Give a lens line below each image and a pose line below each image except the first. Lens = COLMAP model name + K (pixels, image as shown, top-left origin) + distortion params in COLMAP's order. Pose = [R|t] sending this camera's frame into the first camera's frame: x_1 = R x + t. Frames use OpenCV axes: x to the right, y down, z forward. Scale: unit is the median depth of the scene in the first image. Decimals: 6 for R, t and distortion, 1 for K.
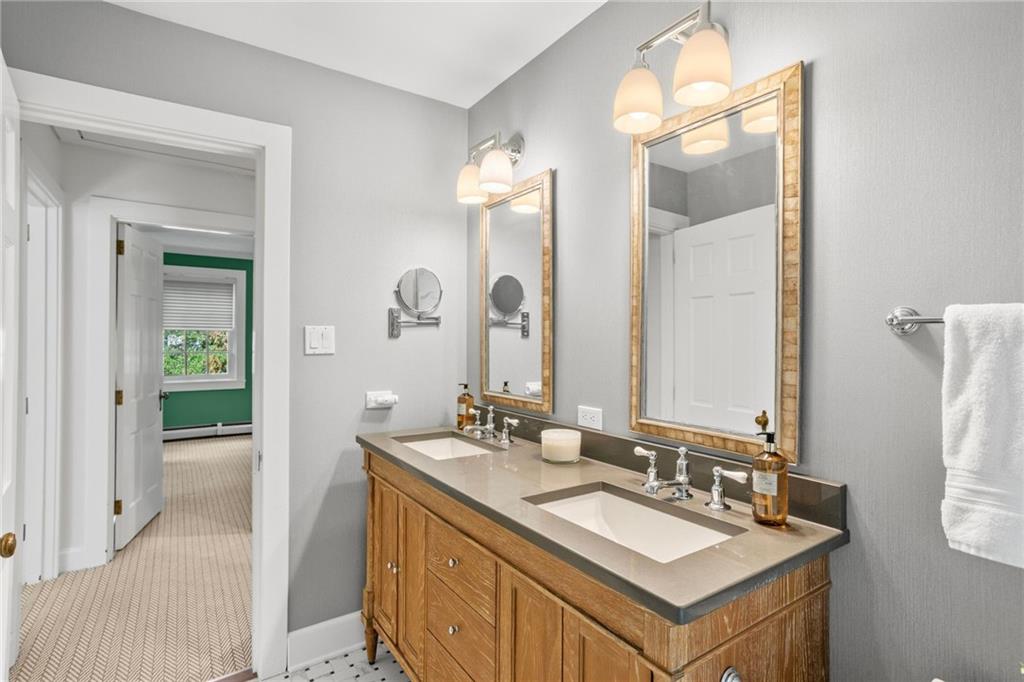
lens RADIAL K [[493.2, 0, 500.3], [0, 493.2, 343.5], [0, 0, 1]] dist [-0.002090, -0.000647]
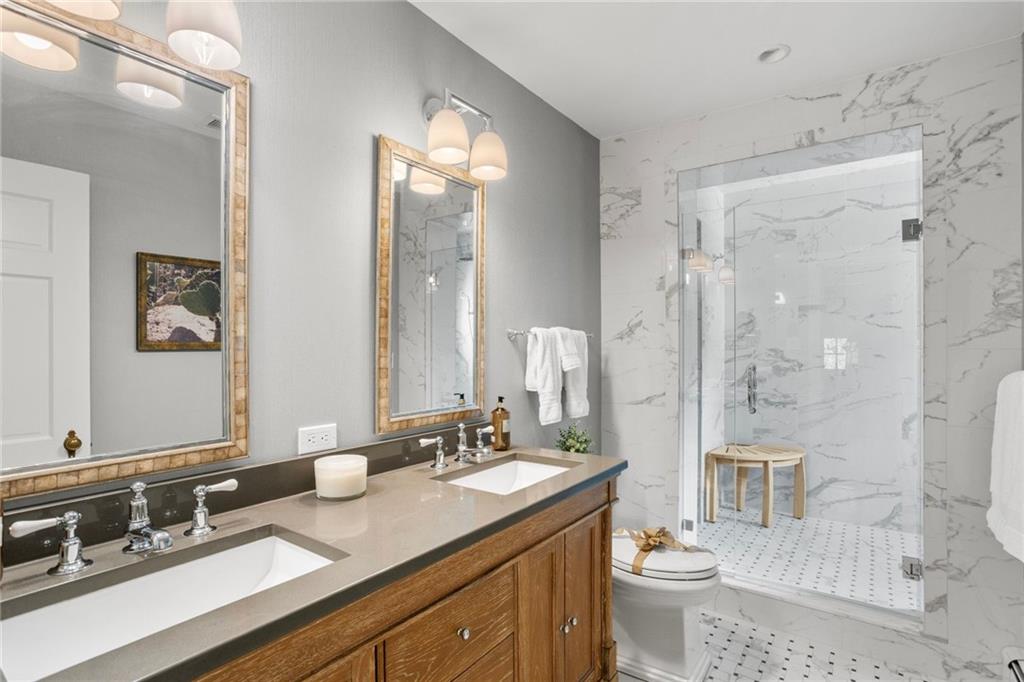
lens RADIAL K [[493.2, 0, 500.3], [0, 493.2, 343.5], [0, 0, 1]] dist [-0.002090, -0.000647]
pose [[-0.326713, -0.011751, 0.945051, -0.842228], [-0.008725, 0.999918, 0.009417, -0.021881], [-0.945083, -0.005169, -0.326788, 1.194933]]
